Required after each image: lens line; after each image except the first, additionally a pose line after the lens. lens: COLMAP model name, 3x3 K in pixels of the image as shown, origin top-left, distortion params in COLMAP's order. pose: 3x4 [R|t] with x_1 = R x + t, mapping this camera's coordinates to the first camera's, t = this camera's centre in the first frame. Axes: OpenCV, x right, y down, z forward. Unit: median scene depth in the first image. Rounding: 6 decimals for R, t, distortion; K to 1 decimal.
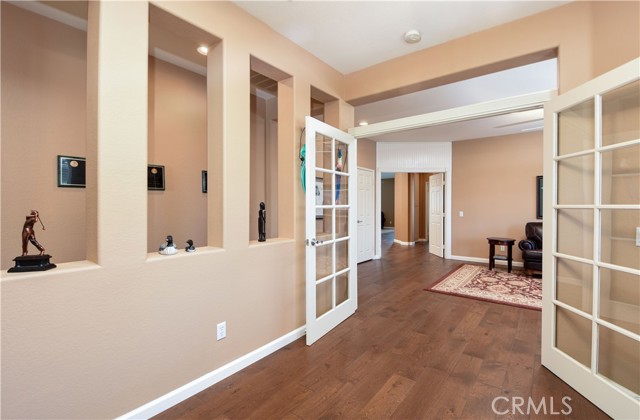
lens RADIAL K [[283.2, 0, 329.4], [0, 283.2, 206.7], [0, 0, 1]] dist [-0.004255, -0.006604]
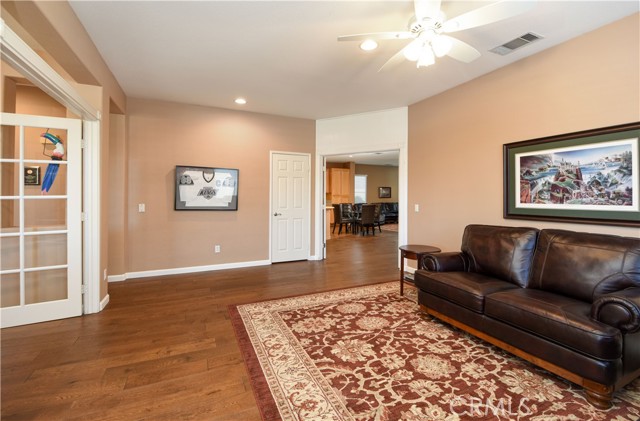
lens RADIAL K [[283.2, 0, 321.5], [0, 283.2, 197.4], [0, 0, 1]] dist [-0.004255, -0.006604]
pose [[0.889691, -0.000127, -0.456564, 0.976856], [0.001148, 0.999997, 0.001960, -0.002319], [0.456563, -0.002268, 0.889688, 0.464185]]
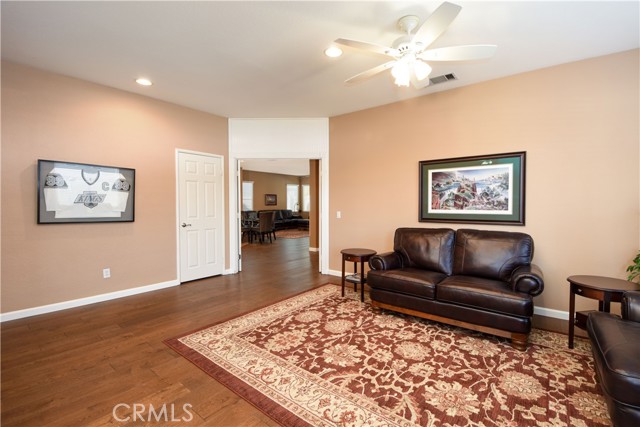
lens RADIAL K [[283.2, 0, 326.6], [0, 283.2, 214.8], [0, 0, 1]] dist [-0.004255, -0.006604]
pose [[0.999996, -0.001722, 0.002322, 0.734622], [0.001632, 0.999262, 0.038390, -0.003504], [-0.002386, -0.038386, 0.999260, 0.427789]]
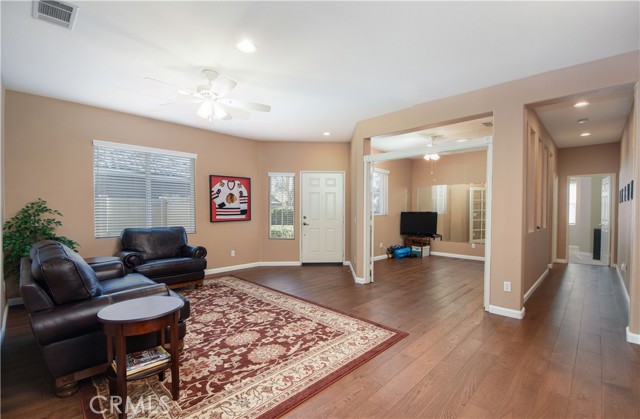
lens RADIAL K [[291.5, 0, 326.7], [0, 291.5, 211.7], [0, 0, 1]] dist [-0.013867, -0.003170]
pose [[-0.995063, -0.007544, 0.098963, 0.494083], [-0.006547, 0.999925, 0.010398, -0.009036], [-0.099034, 0.009698, -0.995037, 1.839934]]
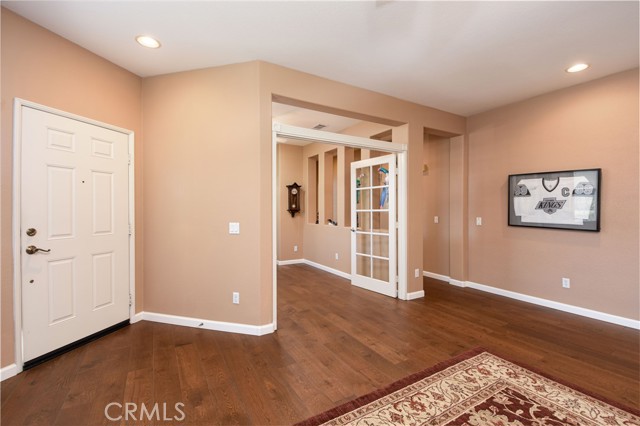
lens RADIAL K [[283.2, 0, 334.6], [0, 283.2, 206.2], [0, 0, 1]] dist [-0.004255, -0.006604]
pose [[-0.343385, -0.010546, -0.939135, 1.099494], [-0.002643, 0.999944, -0.010262, -0.006401], [0.939191, -0.001041, -0.343394, 0.976174]]
